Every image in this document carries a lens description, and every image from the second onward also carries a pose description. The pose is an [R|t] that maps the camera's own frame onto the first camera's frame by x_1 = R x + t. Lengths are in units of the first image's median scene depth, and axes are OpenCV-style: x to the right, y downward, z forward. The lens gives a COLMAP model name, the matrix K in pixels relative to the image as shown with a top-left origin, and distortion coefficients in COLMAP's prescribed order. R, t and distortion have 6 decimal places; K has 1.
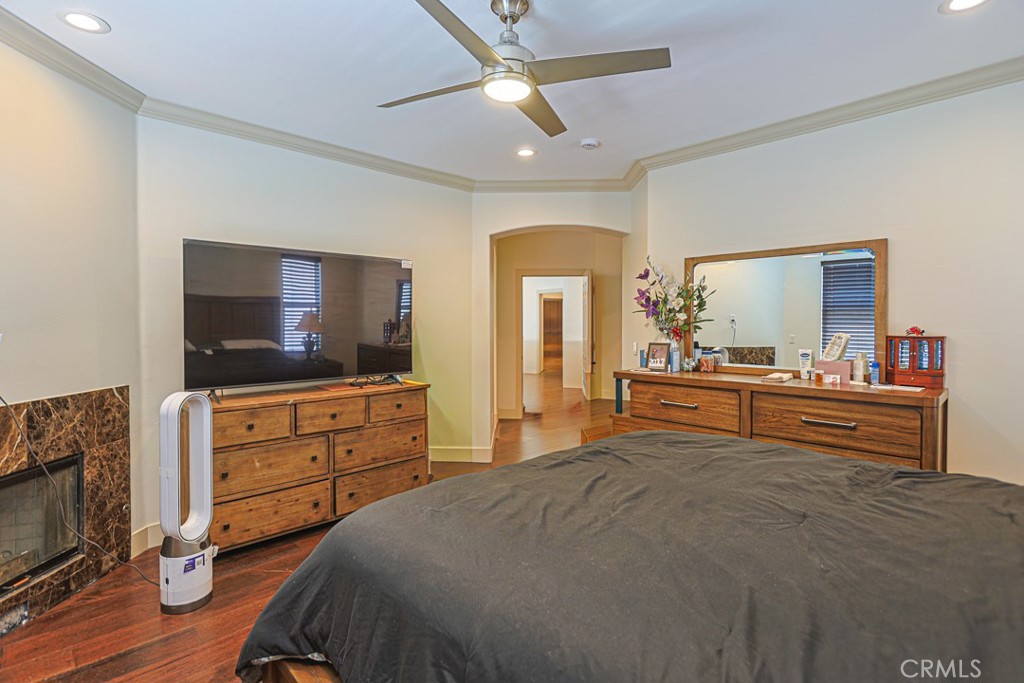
lens RADIAL K [[487.7, 0, 511.1], [0, 487.7, 325.6], [0, 0, 1]] dist [-0.012748, -0.000711]
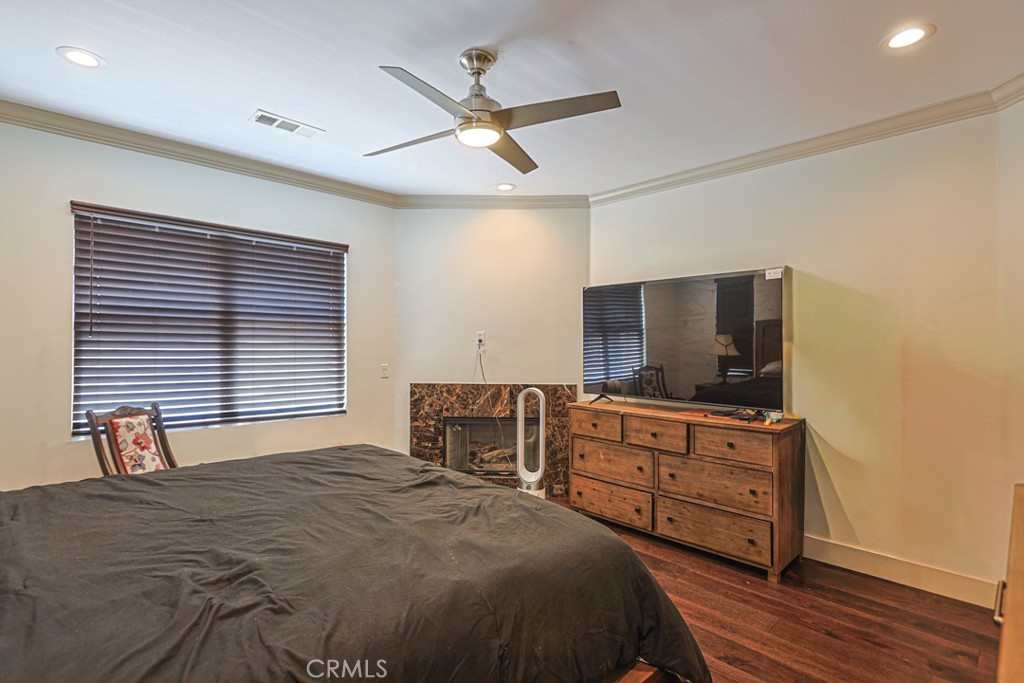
lens RADIAL K [[487.7, 0, 511.9], [0, 487.7, 339.9], [0, 0, 1]] dist [-0.012748, -0.000711]
pose [[-0.007114, -0.008536, -0.999938, 0.698788], [-0.018464, 0.999794, -0.008403, -0.004500], [0.999804, 0.018404, -0.007270, 0.705517]]
